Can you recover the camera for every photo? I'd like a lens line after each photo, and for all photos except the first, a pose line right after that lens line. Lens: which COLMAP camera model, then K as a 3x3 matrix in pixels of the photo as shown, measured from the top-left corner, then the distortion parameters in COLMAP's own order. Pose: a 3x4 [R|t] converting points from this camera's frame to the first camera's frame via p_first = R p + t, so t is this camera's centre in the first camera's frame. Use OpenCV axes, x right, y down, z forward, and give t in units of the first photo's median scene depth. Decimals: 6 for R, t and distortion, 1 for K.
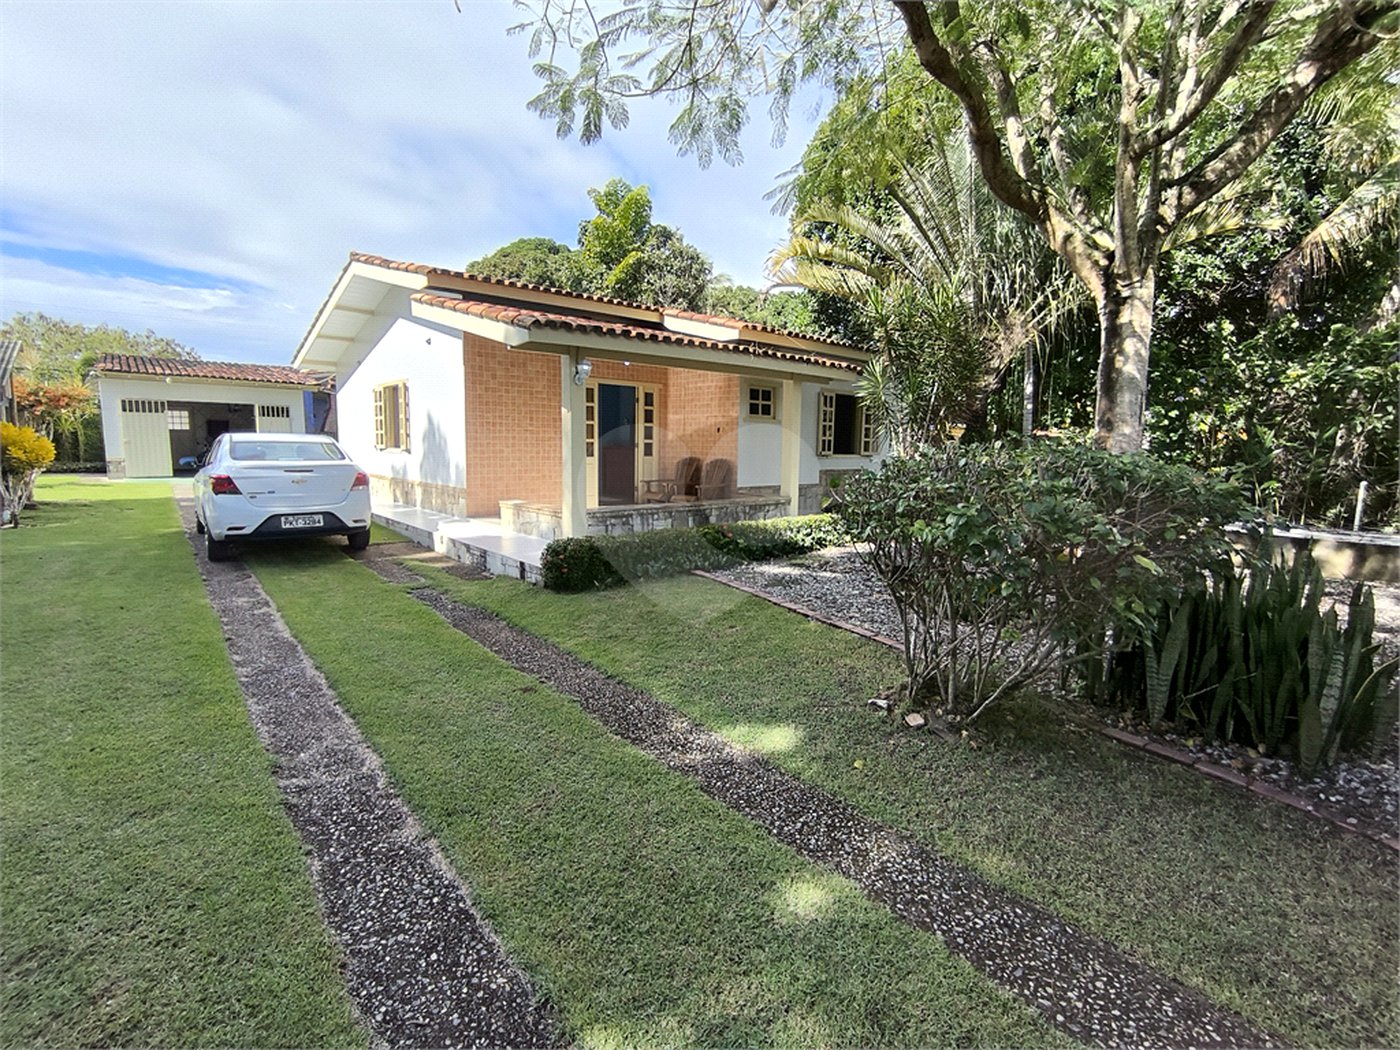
lens RADIAL K [[639.9, 0, 709.3], [0, 639.9, 519.2], [0, 0, 1]] dist [-0.016492, 0.012198]
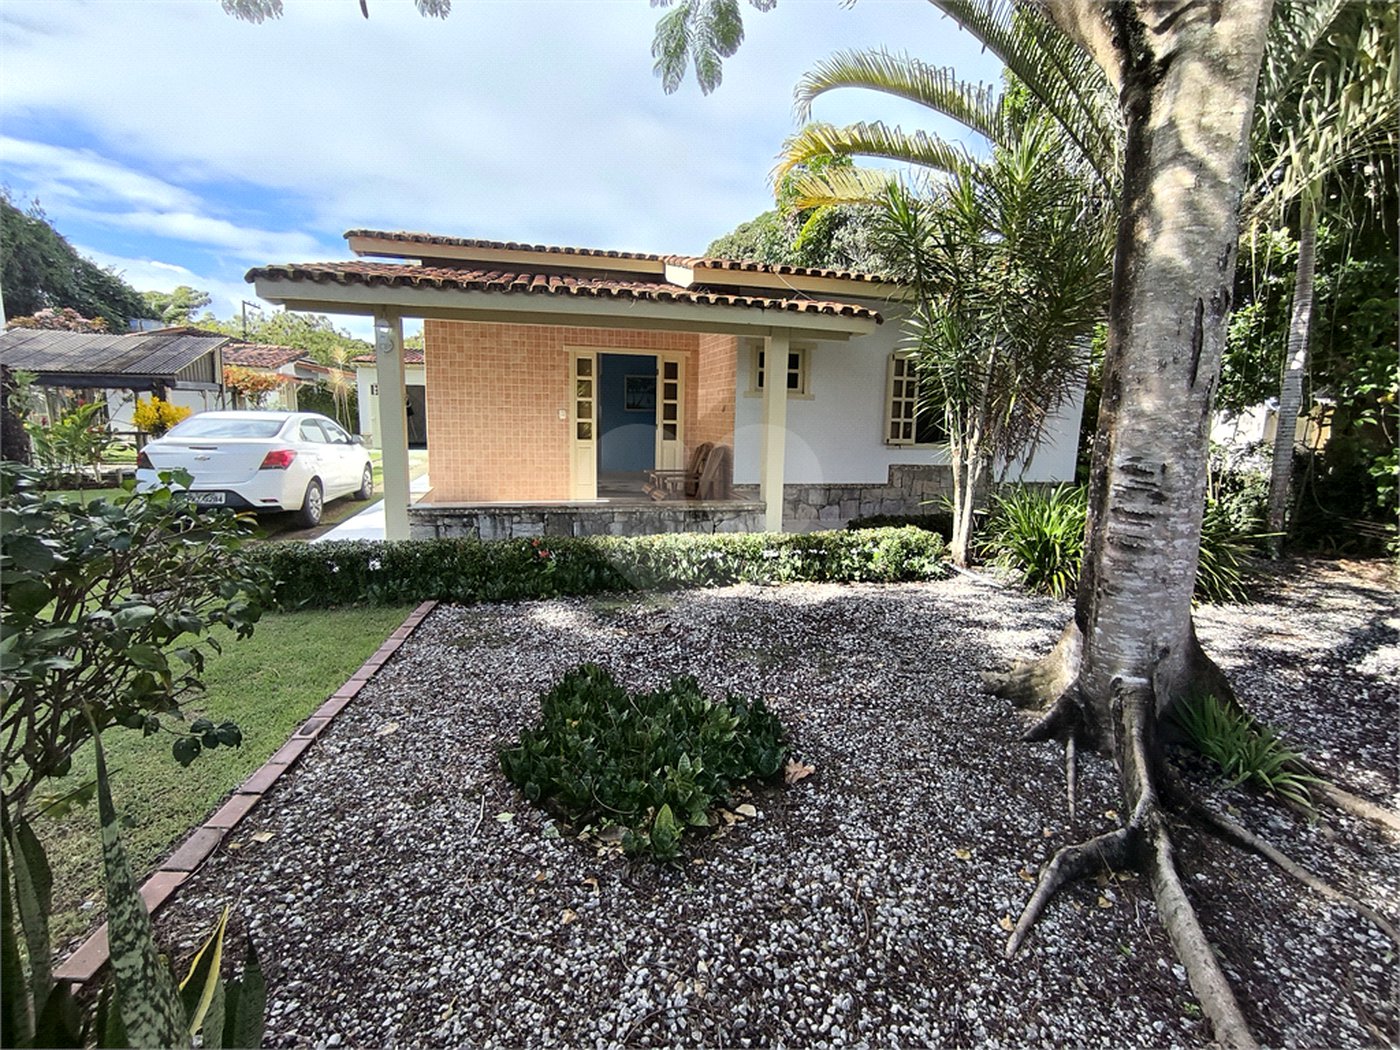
lens RADIAL K [[639.9, 0, 705.5], [0, 639.9, 521.5], [0, 0, 1]] dist [-0.016492, 0.012198]
pose [[0.892390, 0.078619, -0.444363, 0.376798], [-0.064264, 0.996811, 0.047303, -0.042421], [0.446665, -0.013656, 0.894597, 0.328587]]
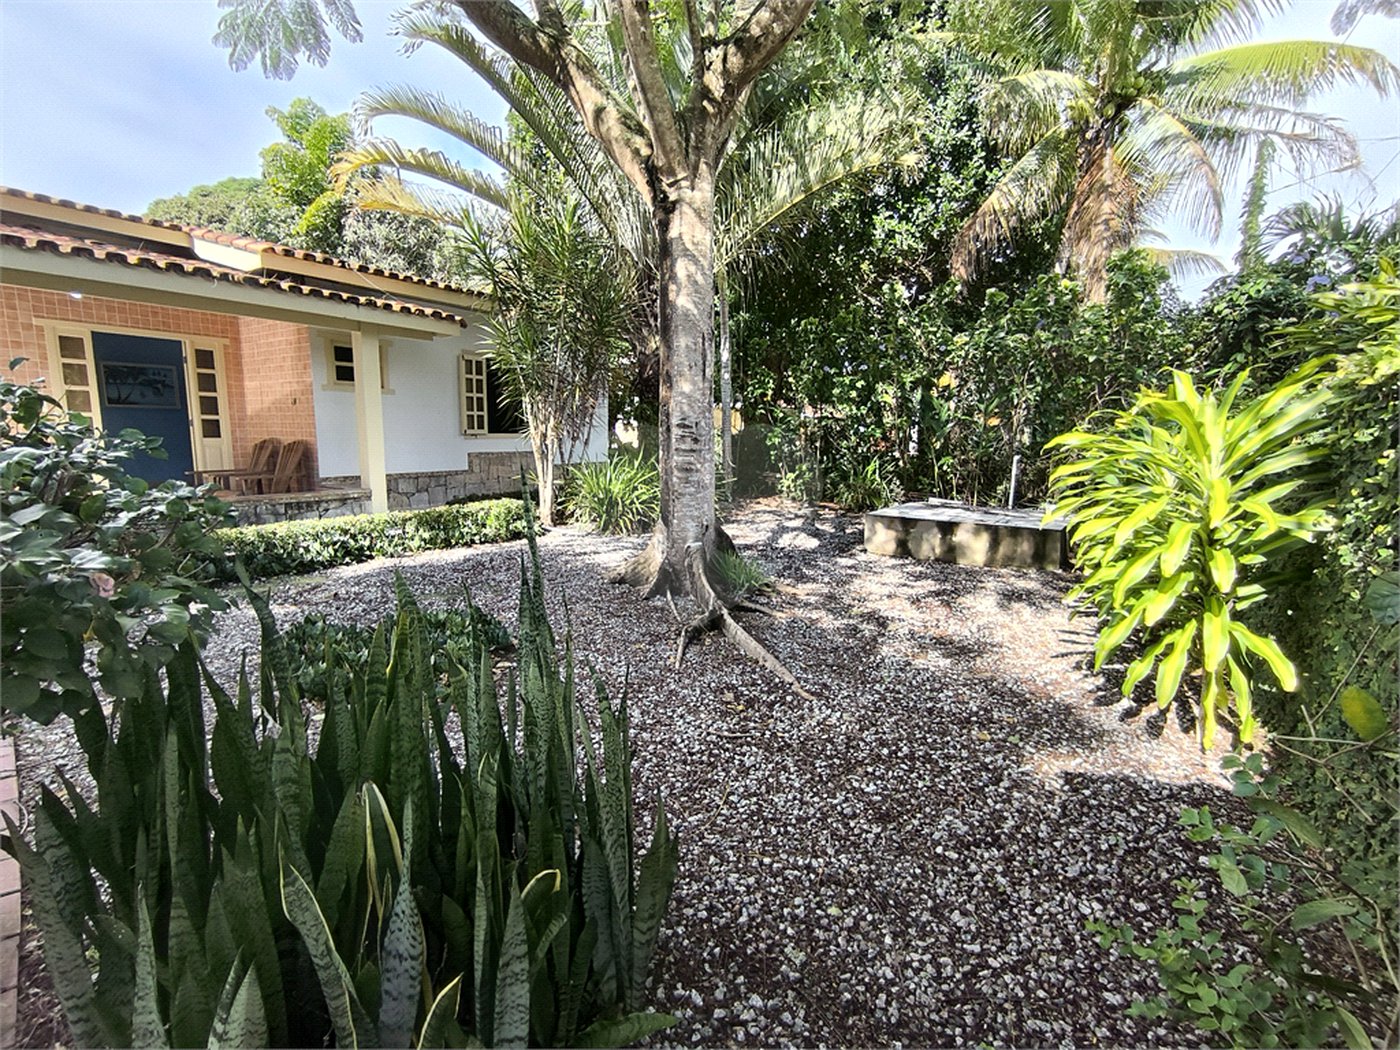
lens RADIAL K [[639.9, 0, 704.1], [0, 639.9, 517.7], [0, 0, 1]] dist [-0.016492, 0.012198]
pose [[0.968530, -0.039772, 0.245698, 0.312835], [0.034965, 0.999103, 0.023897, -0.005634], [-0.246428, -0.014554, 0.969052, 0.182974]]
